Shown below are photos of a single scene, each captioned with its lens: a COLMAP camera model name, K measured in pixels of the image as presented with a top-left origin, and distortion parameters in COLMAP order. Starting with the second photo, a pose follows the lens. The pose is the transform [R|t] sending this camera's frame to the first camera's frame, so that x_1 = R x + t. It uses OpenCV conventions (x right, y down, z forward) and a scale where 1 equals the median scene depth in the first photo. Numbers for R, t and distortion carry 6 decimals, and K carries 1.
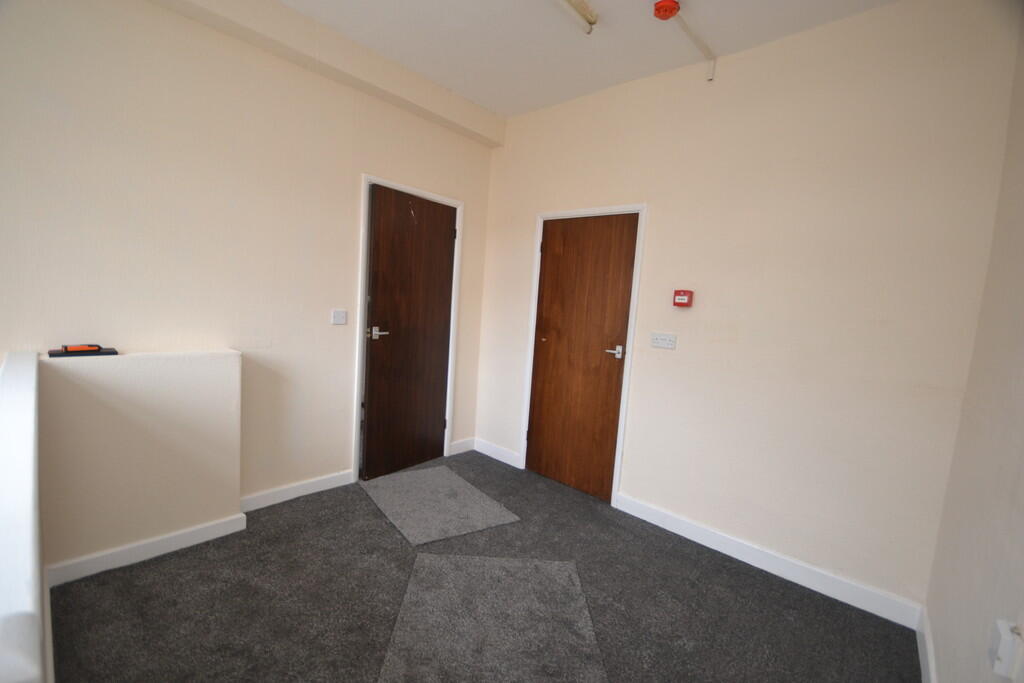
lens RADIAL K [[509.7, 0, 509.5], [0, 509.7, 347.6], [0, 0, 1]] dist [0.001290, -0.000338]
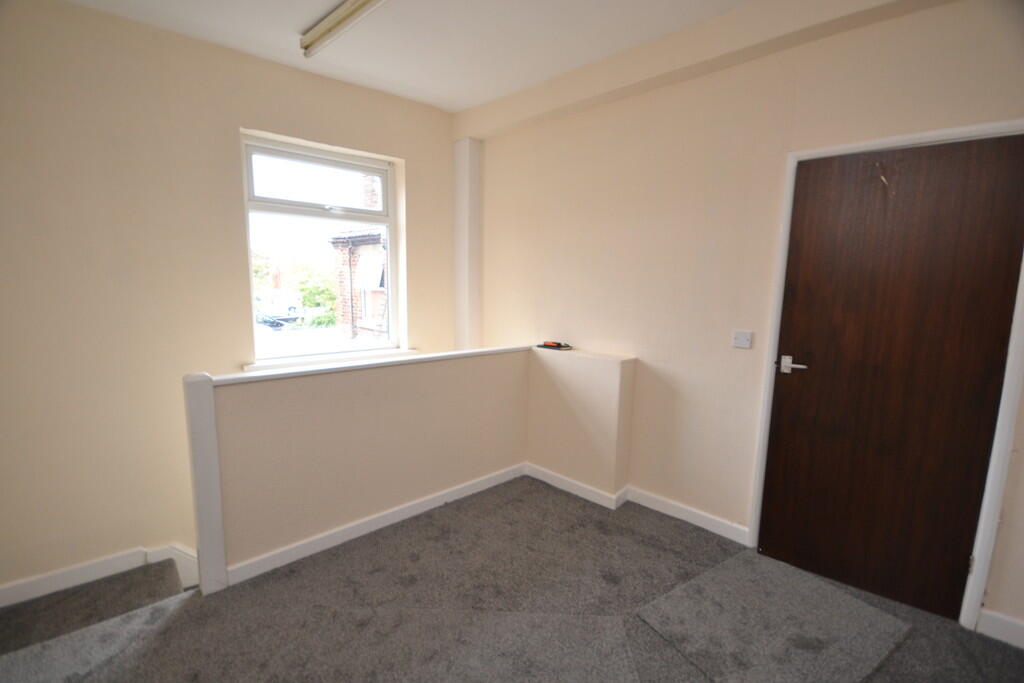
lens RADIAL K [[509.7, 0, 509.6], [0, 509.7, 339.8], [0, 0, 1]] dist [0.001290, -0.000338]
pose [[-0.152000, 0.052649, -0.986977, 0.542673], [-0.112152, 0.991212, 0.070147, -0.073176], [0.981997, 0.121354, -0.144760, 0.732989]]
